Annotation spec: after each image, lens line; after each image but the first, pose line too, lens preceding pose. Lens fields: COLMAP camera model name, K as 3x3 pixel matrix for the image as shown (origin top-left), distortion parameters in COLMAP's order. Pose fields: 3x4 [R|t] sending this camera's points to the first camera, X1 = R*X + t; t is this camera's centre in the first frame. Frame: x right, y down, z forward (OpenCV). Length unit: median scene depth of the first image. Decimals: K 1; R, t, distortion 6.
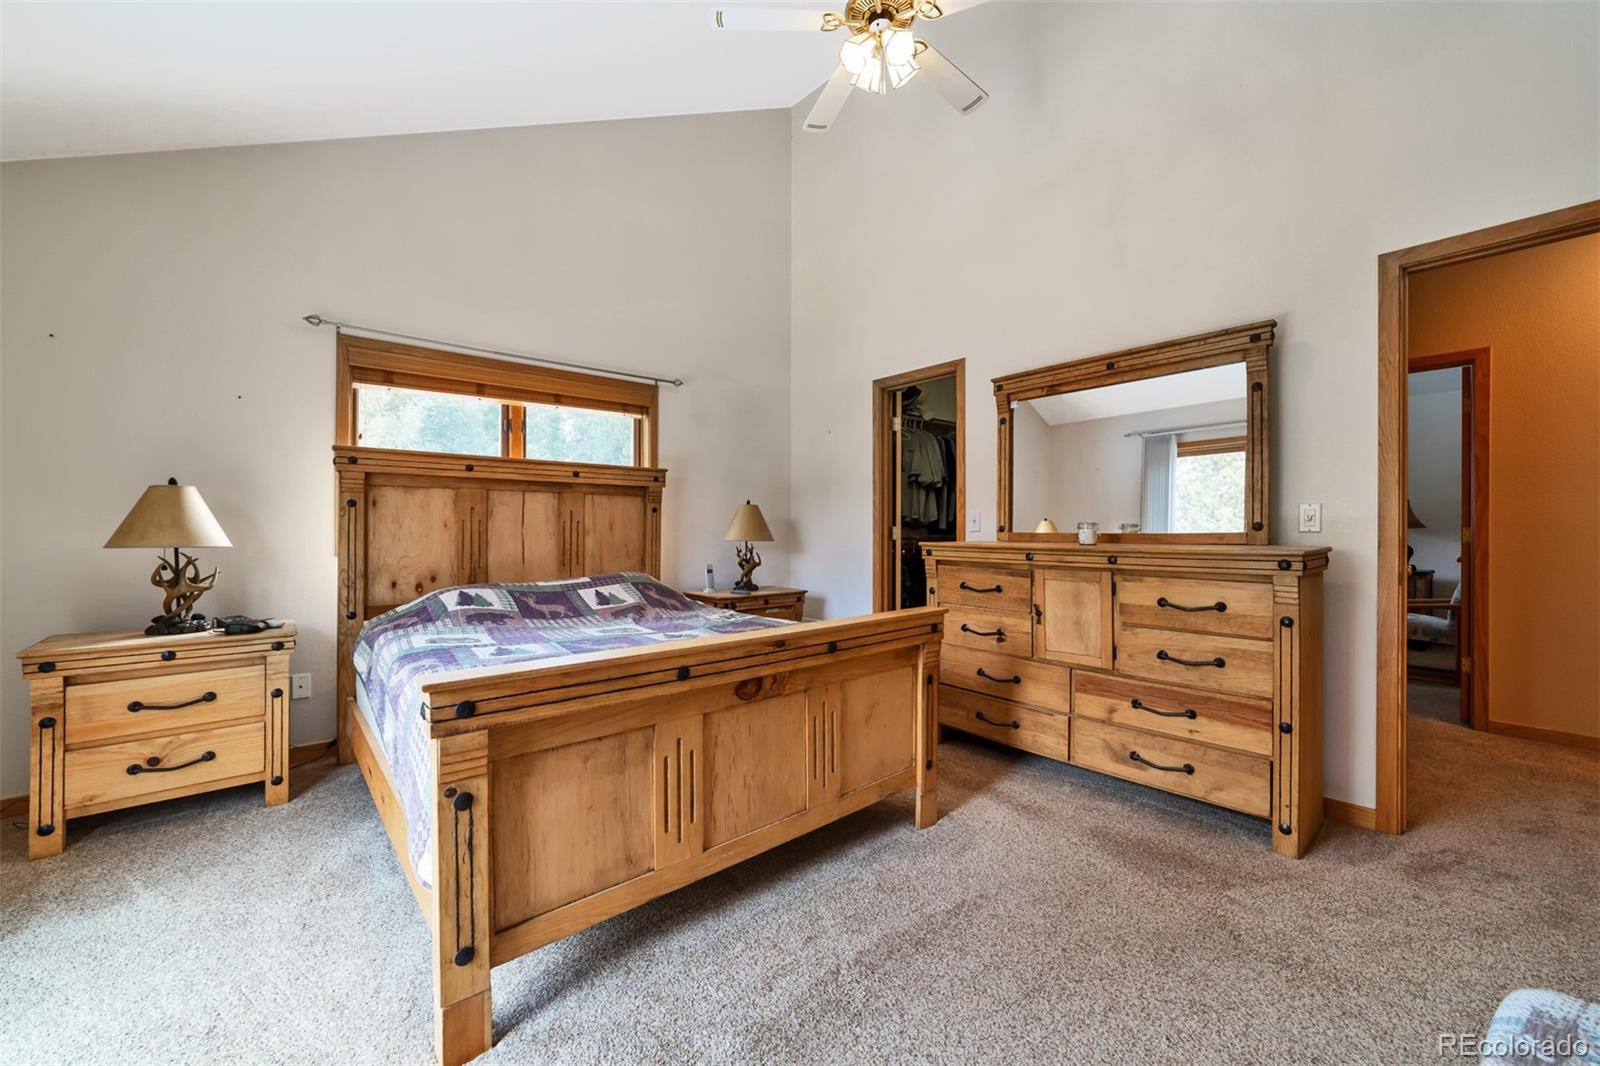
lens RADIAL K [[617.0, 0, 798.6], [0, 617.0, 529.6], [0, 0, 1]] dist [-0.021516, 0.009540]
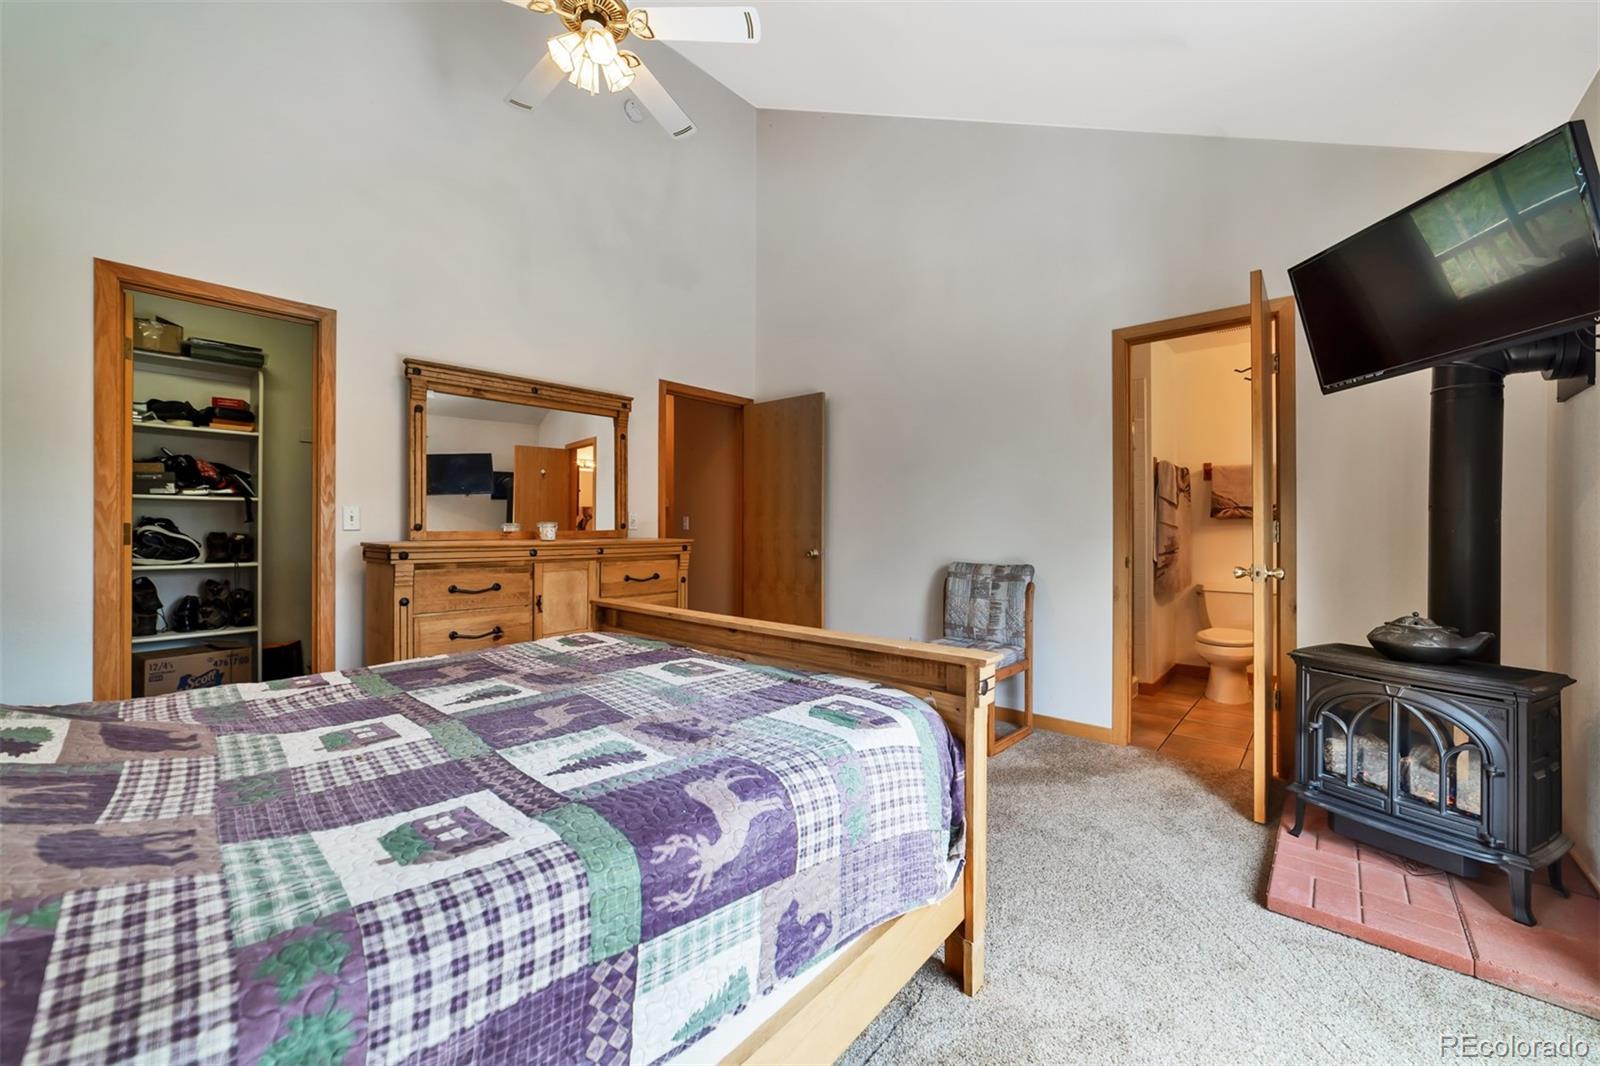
lens RADIAL K [[617.0, 0, 798.6], [0, 617.0, 529.6], [0, 0, 1]] dist [-0.021516, 0.009540]
pose [[-0.136417, -0.003611, 0.990645, -0.742247], [-0.002617, 0.999991, 0.003285, -0.001847], [-0.990648, -0.002144, -0.136425, 0.655039]]
